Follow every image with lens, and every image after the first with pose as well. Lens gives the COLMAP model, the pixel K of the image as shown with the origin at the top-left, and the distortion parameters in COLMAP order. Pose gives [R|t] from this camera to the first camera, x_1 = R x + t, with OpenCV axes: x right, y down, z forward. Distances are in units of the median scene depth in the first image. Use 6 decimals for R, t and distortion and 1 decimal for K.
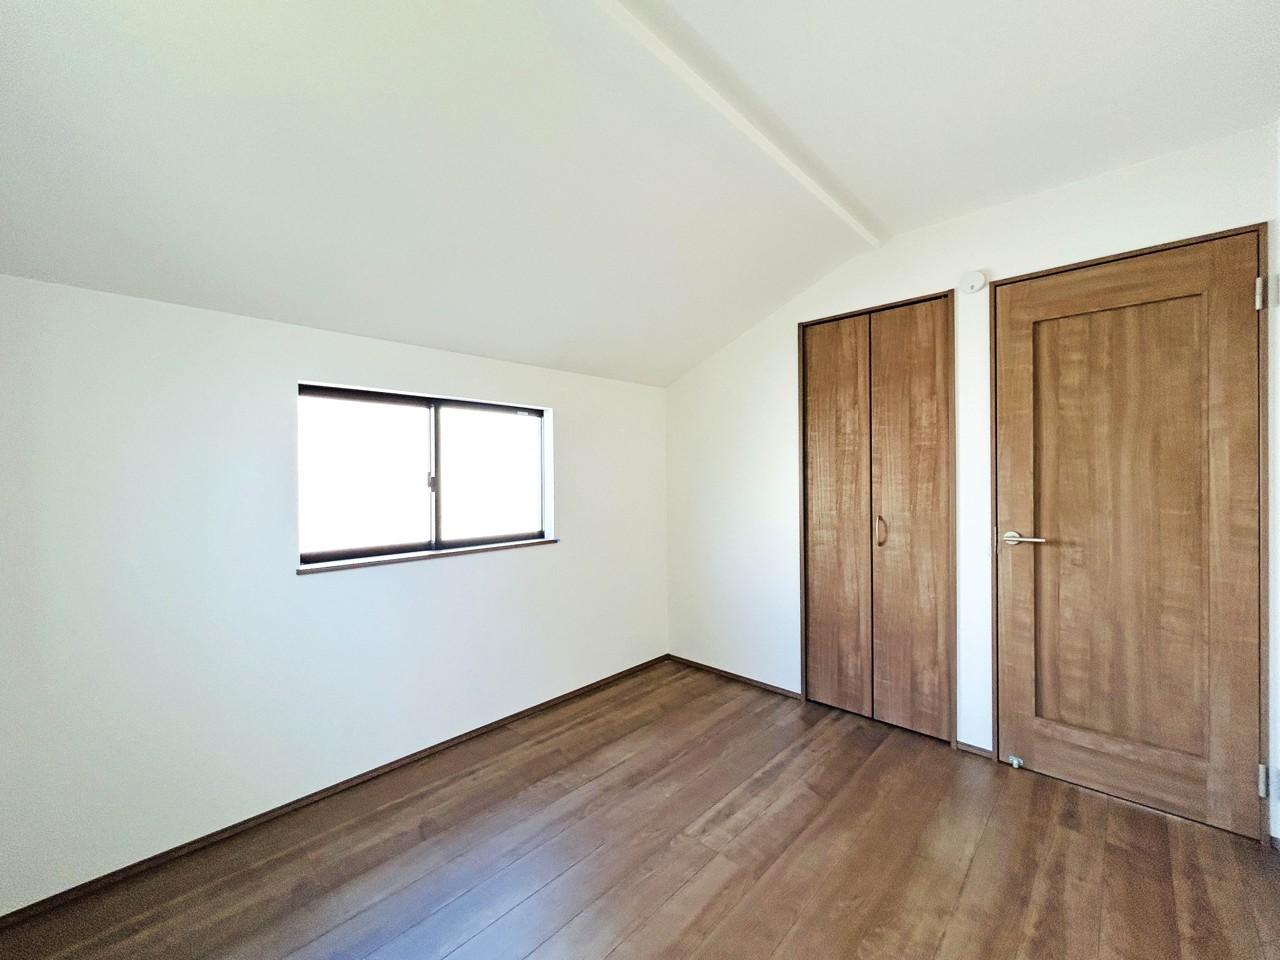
lens RADIAL K [[513.5, 0, 640.0], [0, 513.5, 480.0], [0, 0, 1]] dist [-0.001304, 0.000251]
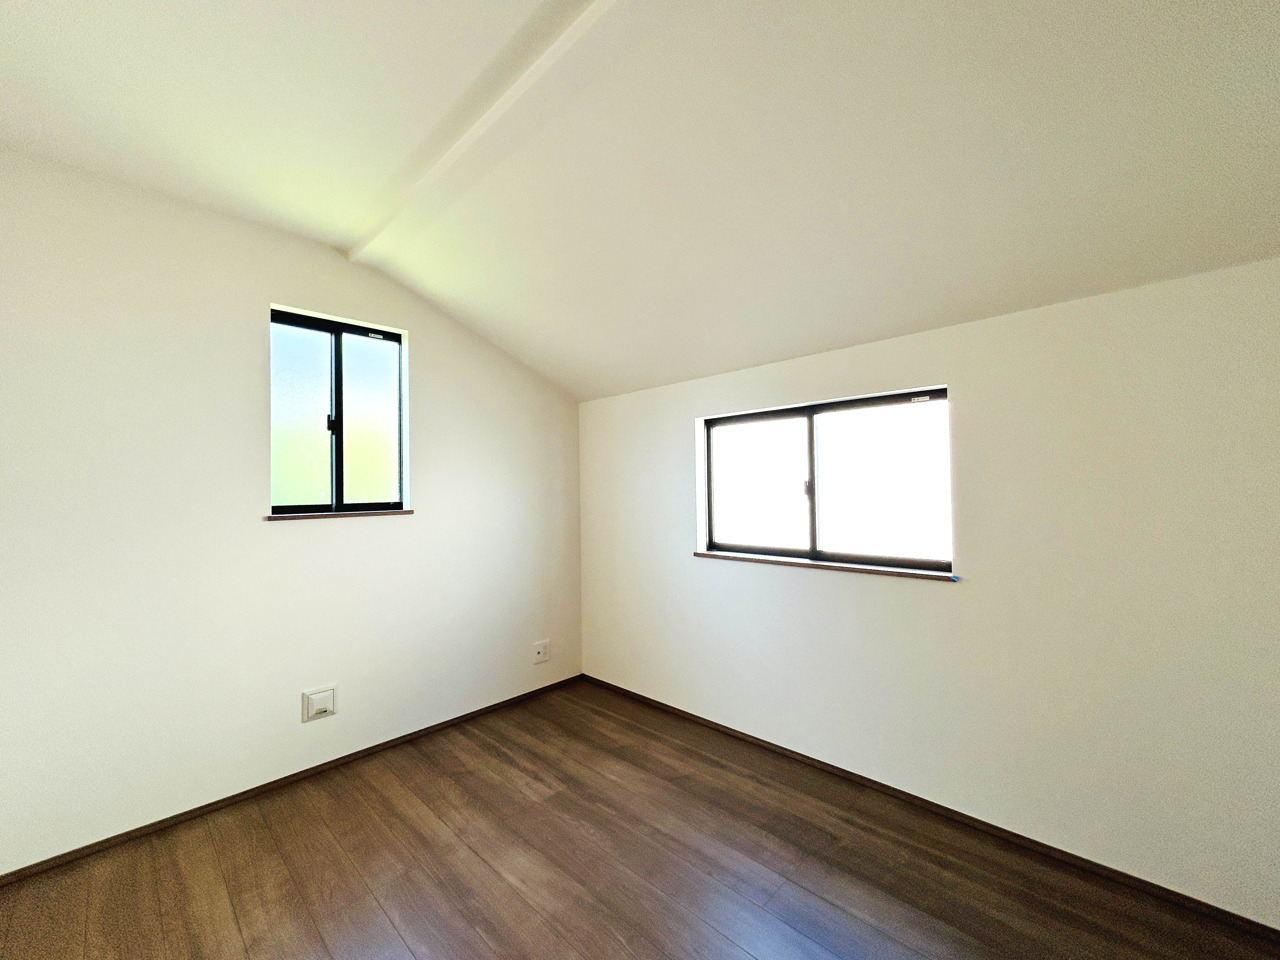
lens RADIAL K [[513.5, 0, 640.0], [0, 513.5, 480.0], [0, 0, 1]] dist [-0.001304, 0.000251]
pose [[0.010912, -0.006846, -0.999917, 0.809073], [-0.000731, 0.999976, -0.006855, -0.011905], [0.999940, 0.000806, 0.010906, 0.911823]]
